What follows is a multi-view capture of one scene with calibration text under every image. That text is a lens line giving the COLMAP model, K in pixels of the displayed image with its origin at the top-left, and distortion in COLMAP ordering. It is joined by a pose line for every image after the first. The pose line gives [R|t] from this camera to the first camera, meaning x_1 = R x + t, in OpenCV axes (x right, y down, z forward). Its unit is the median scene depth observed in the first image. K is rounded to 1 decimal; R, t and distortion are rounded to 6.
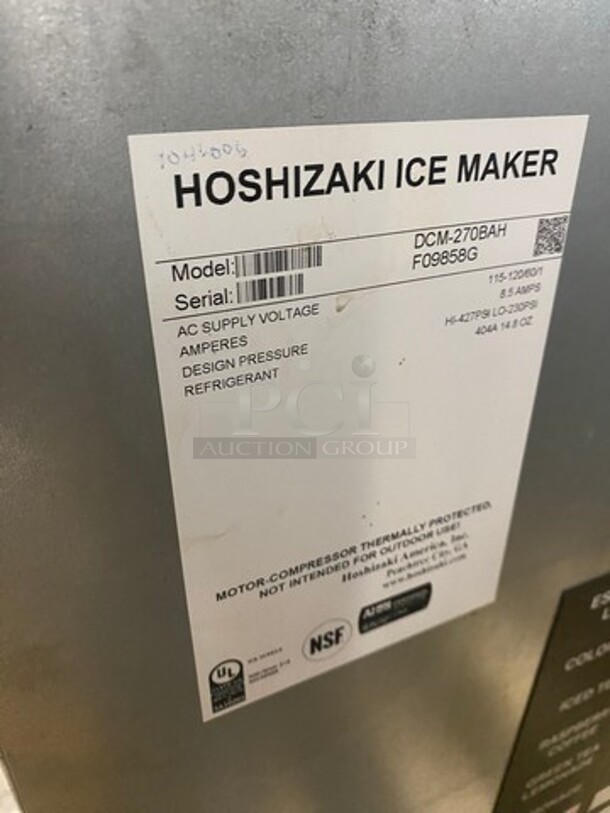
lens RADIAL K [[617.1, 0, 303.1], [0, 617.1, 408.4], [0, 0, 1]] dist [-0.027186, 0.003798]
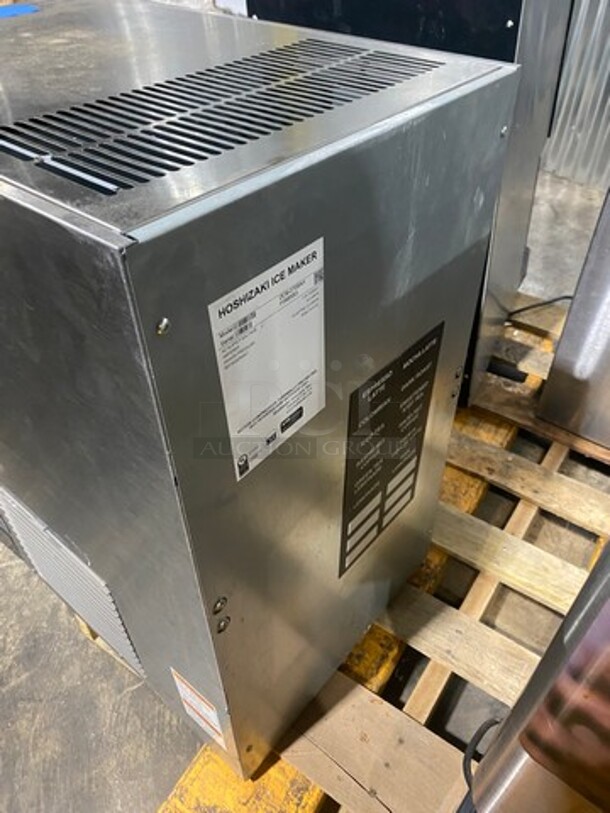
lens RADIAL K [[617.1, 0, 303.1], [0, 617.1, 408.4], [0, 0, 1]] dist [-0.027186, 0.003798]
pose [[0.908167, -0.299942, 0.292006, -0.662148], [0.224316, 0.937655, 0.265492, -0.474548], [-0.353432, -0.175609, 0.918829, -1.663625]]
